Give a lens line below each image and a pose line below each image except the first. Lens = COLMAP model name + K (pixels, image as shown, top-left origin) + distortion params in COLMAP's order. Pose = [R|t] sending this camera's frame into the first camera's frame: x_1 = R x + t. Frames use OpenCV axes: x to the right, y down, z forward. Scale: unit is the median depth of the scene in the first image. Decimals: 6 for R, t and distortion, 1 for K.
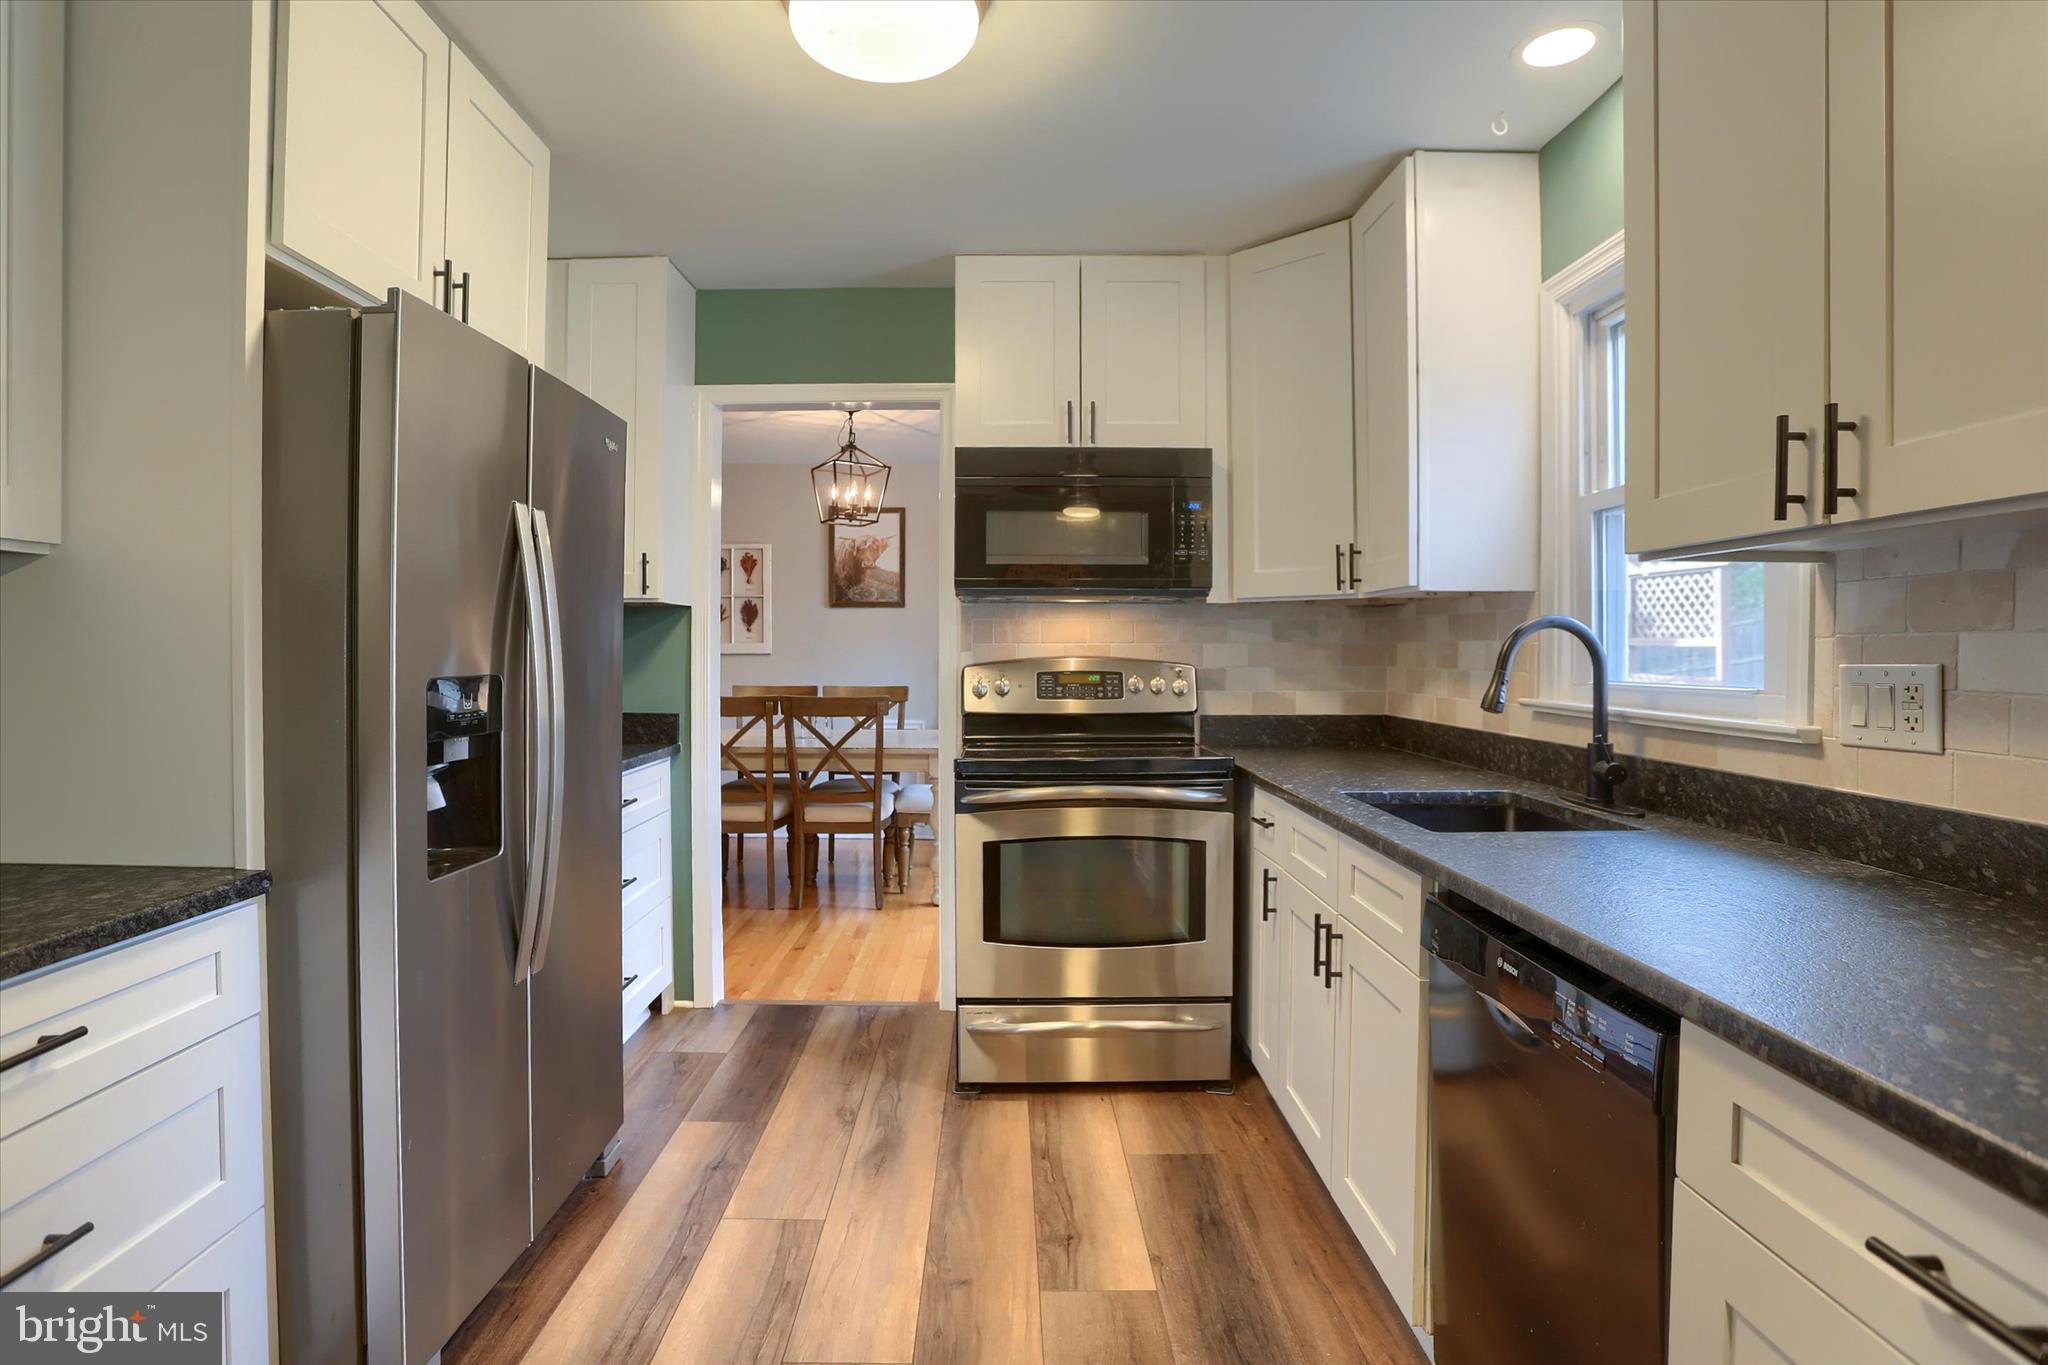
lens RADIAL K [[1029.4, 0, 1000.4], [0, 1029.4, 659.0], [0, 0, 1]] dist [-0.080834, 0.037306]
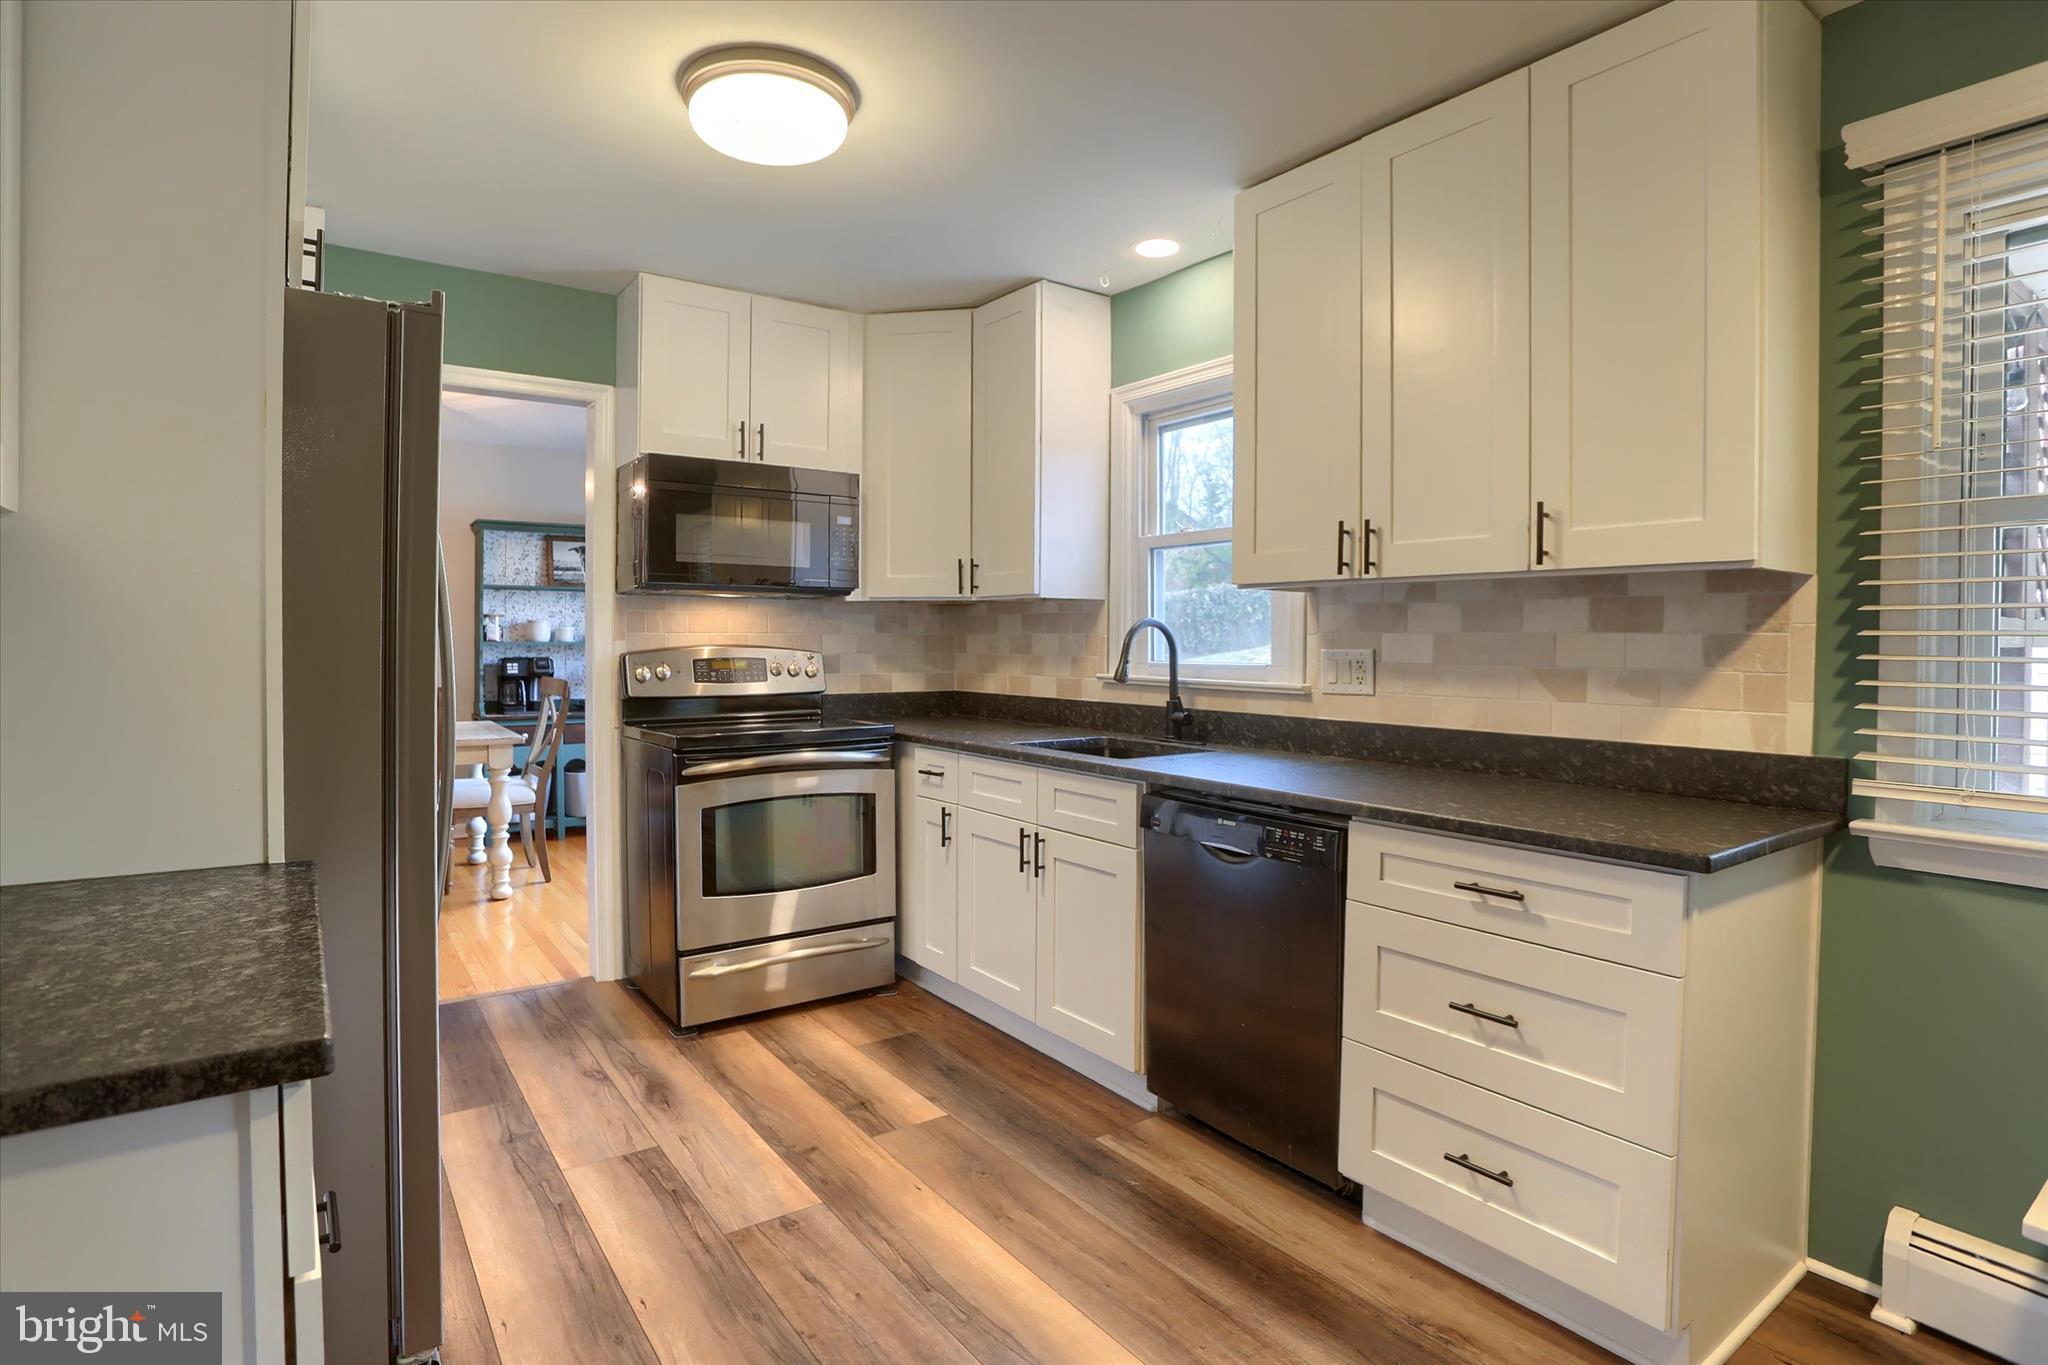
lens RADIAL K [[1037.5, 0, 997.4], [0, 1037.5, 658.9], [0, 0, 1]] dist [-0.079105, 0.030457]
pose [[0.815916, -0.008367, 0.578109, -0.456171], [0.001839, 0.999928, 0.011875, -0.000562], [-0.578167, -0.008626, 0.815873, -0.124830]]
